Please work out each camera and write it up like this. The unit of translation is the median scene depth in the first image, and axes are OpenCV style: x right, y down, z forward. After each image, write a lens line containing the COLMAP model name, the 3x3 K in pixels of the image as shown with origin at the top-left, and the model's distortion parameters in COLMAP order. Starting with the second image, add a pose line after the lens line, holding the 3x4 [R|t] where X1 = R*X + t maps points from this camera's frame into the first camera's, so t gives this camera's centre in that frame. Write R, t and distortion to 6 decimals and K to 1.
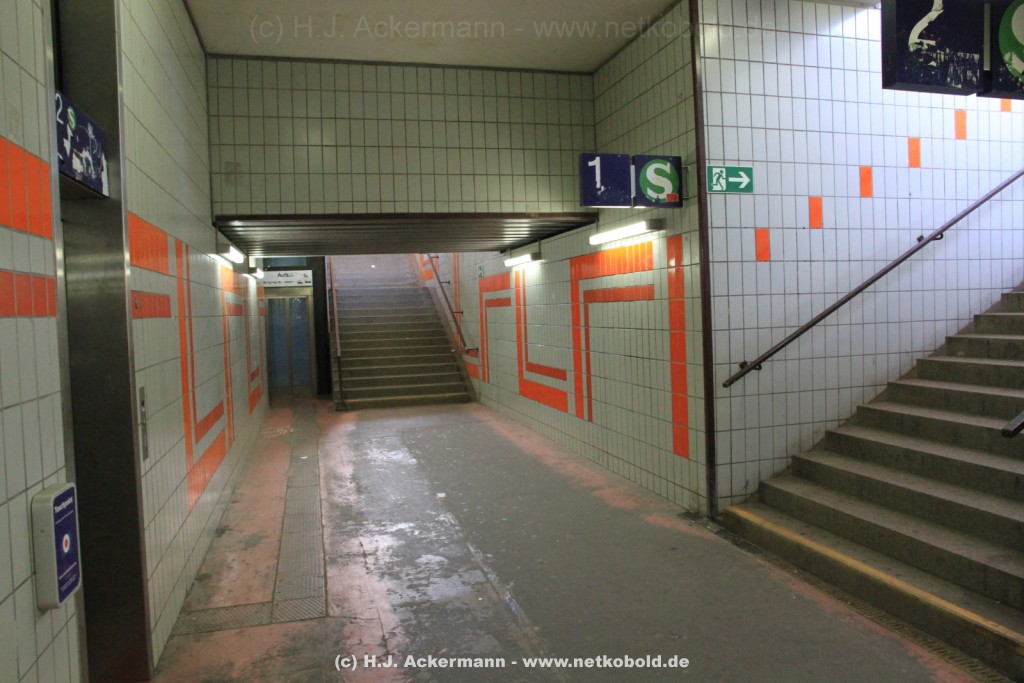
lens RADIAL K [[739.2, 0, 510.4], [0, 739.2, 340.2], [0, 0, 1]] dist [-0.105031, 0.097975]
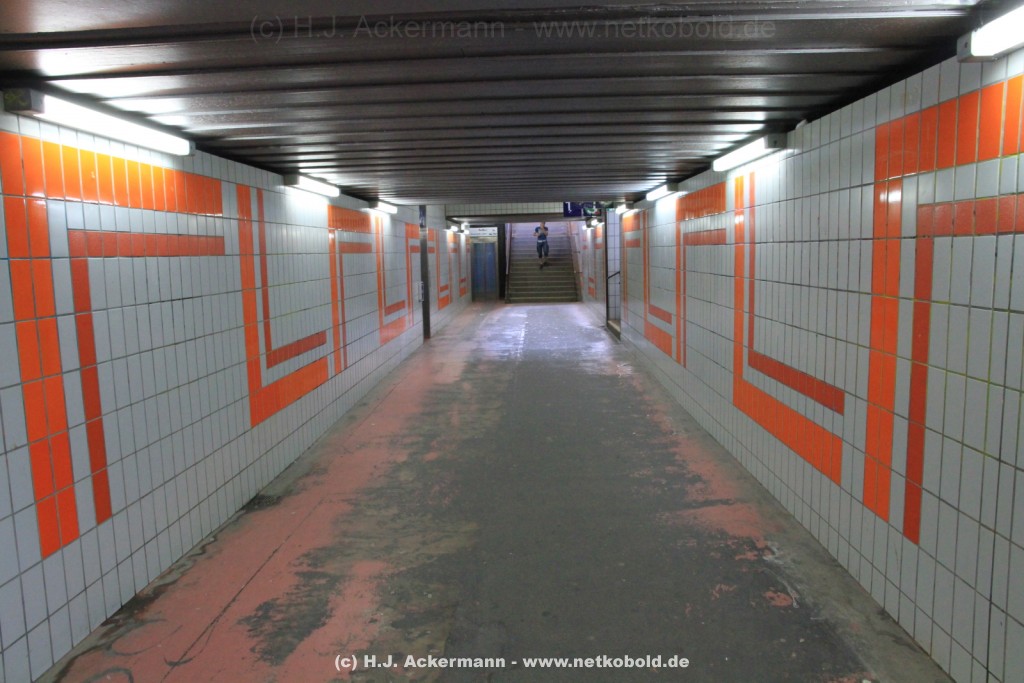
lens RADIAL K [[739.2, 0, 510.4], [0, 739.2, 340.2], [0, 0, 1]] dist [-0.105031, 0.097975]
pose [[0.957231, 0.043602, -0.286020, 0.327382], [-0.019681, 0.996102, 0.085983, 0.026554], [0.288655, -0.076676, 0.954358, -0.829460]]
